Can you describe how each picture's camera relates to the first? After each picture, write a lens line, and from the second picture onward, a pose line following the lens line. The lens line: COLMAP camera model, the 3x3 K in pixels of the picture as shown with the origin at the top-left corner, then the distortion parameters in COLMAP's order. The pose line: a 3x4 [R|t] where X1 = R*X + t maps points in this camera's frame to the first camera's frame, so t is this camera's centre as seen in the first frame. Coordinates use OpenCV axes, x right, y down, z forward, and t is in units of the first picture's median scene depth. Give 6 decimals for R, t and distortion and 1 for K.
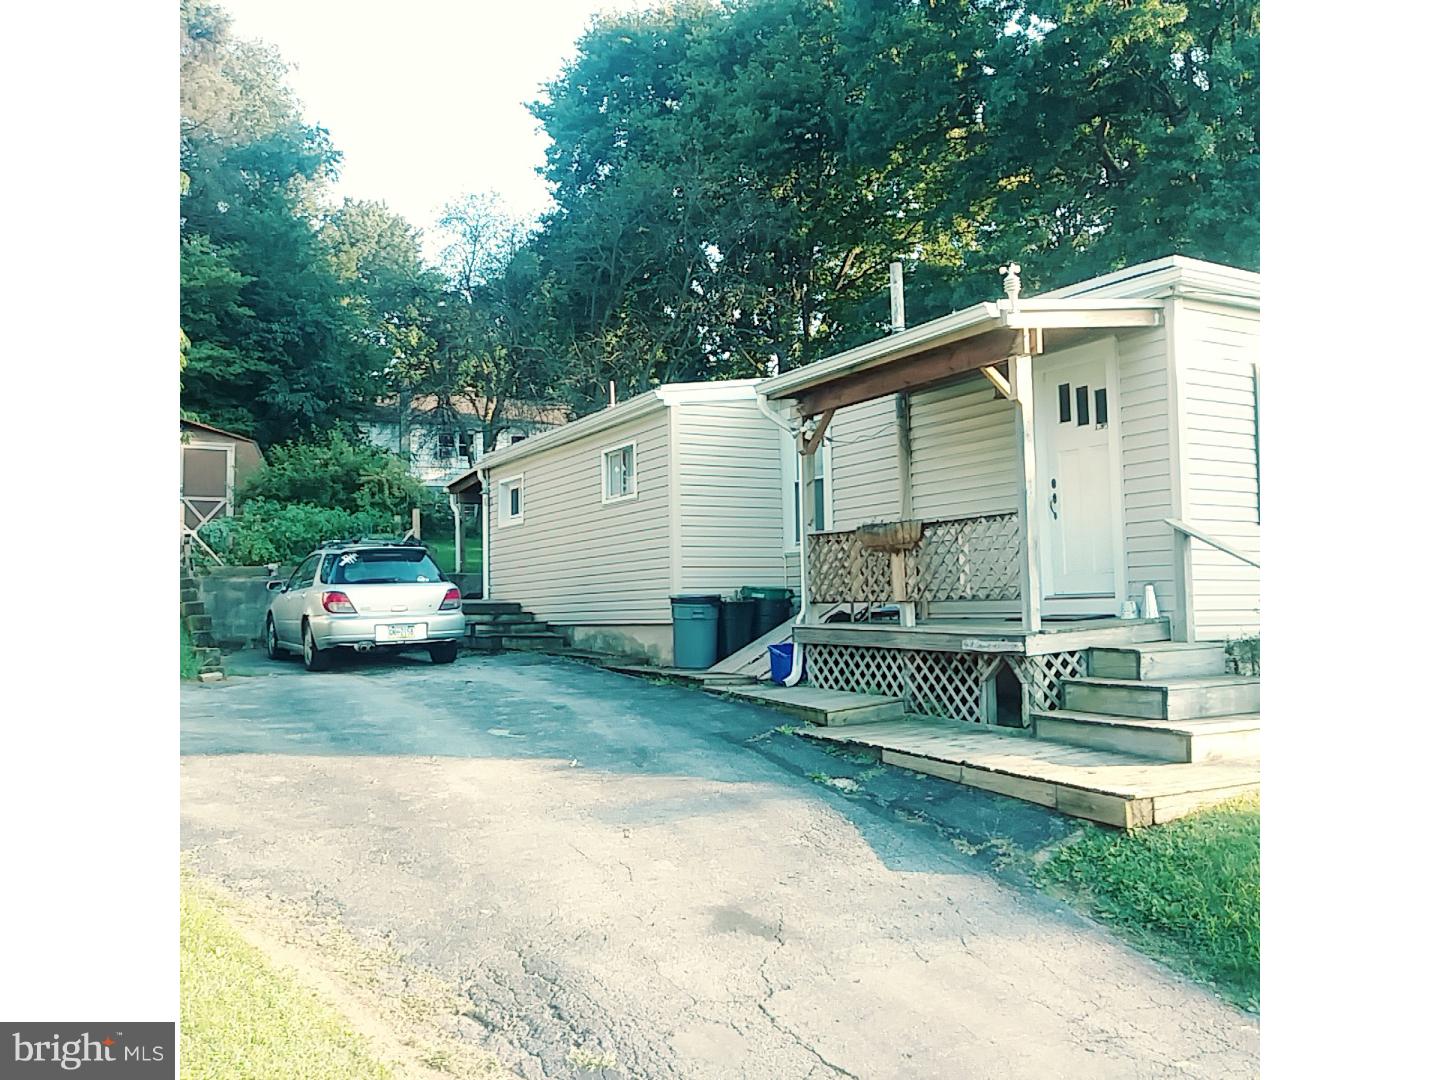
lens RADIAL K [[1155.6, 0, 720.0], [0, 1155.6, 540.0], [0, 0, 1]] dist [0.002135, -0.004490]
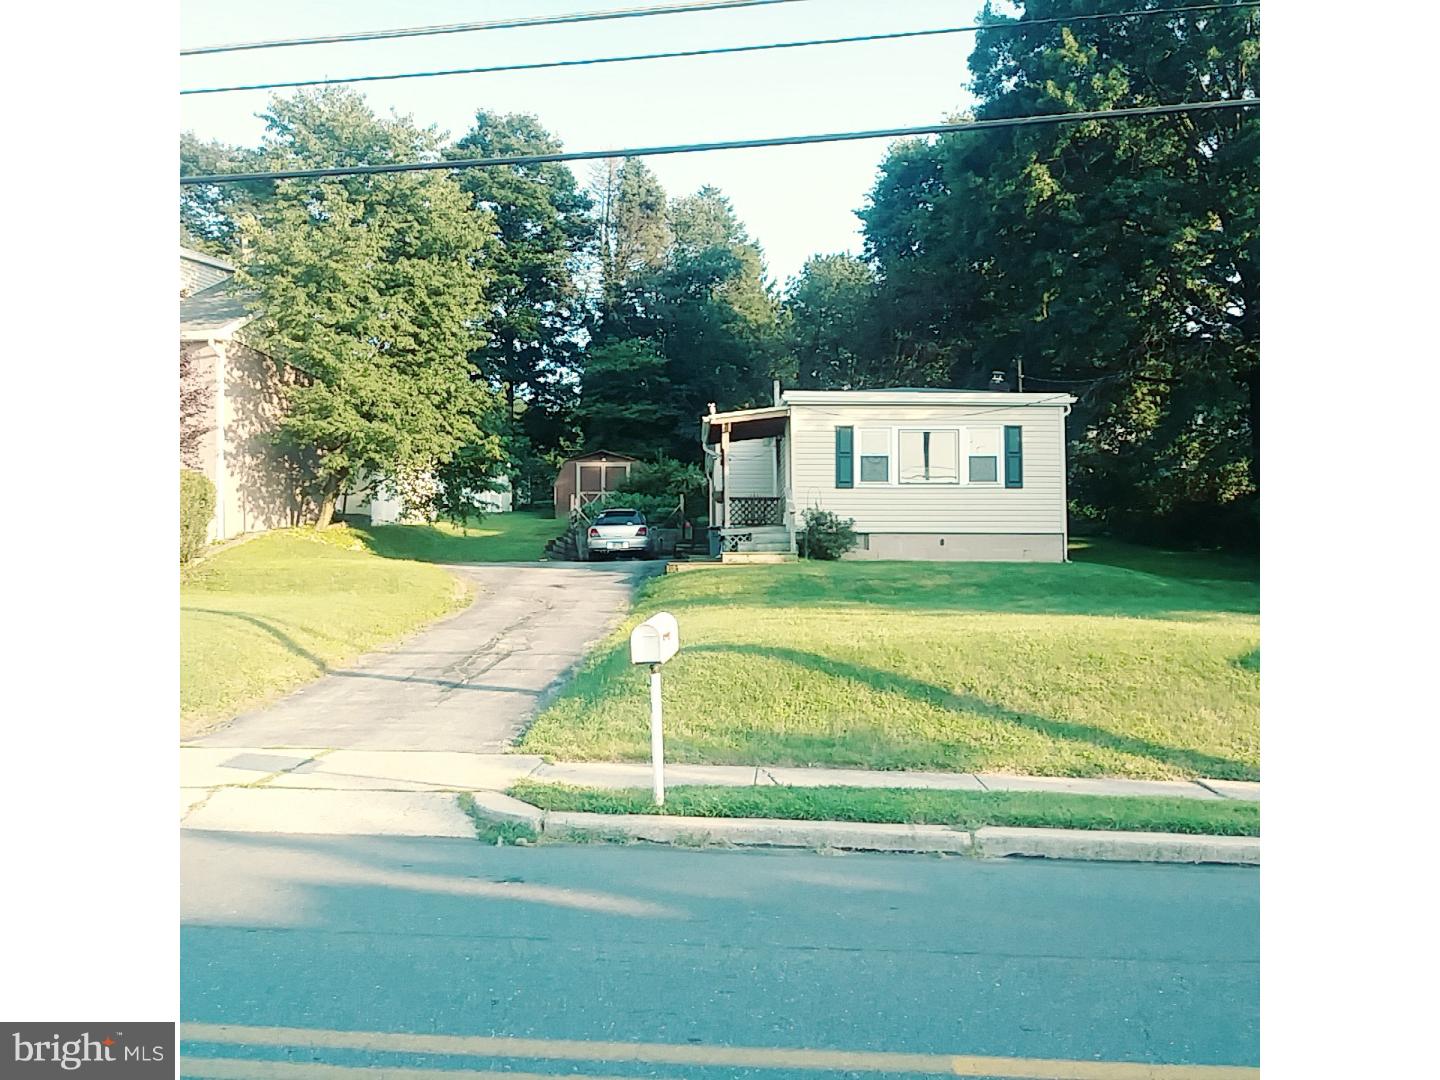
lens RADIAL K [[1155.6, 0, 720.0], [0, 1155.6, 540.0], [0, 0, 1]] dist [0.002135, -0.004490]
pose [[0.879418, -0.013534, -0.475858, 0.844639], [0.017997, 0.999826, 0.004823, 0.049198], [0.475711, -0.012805, 0.879509, -0.806594]]
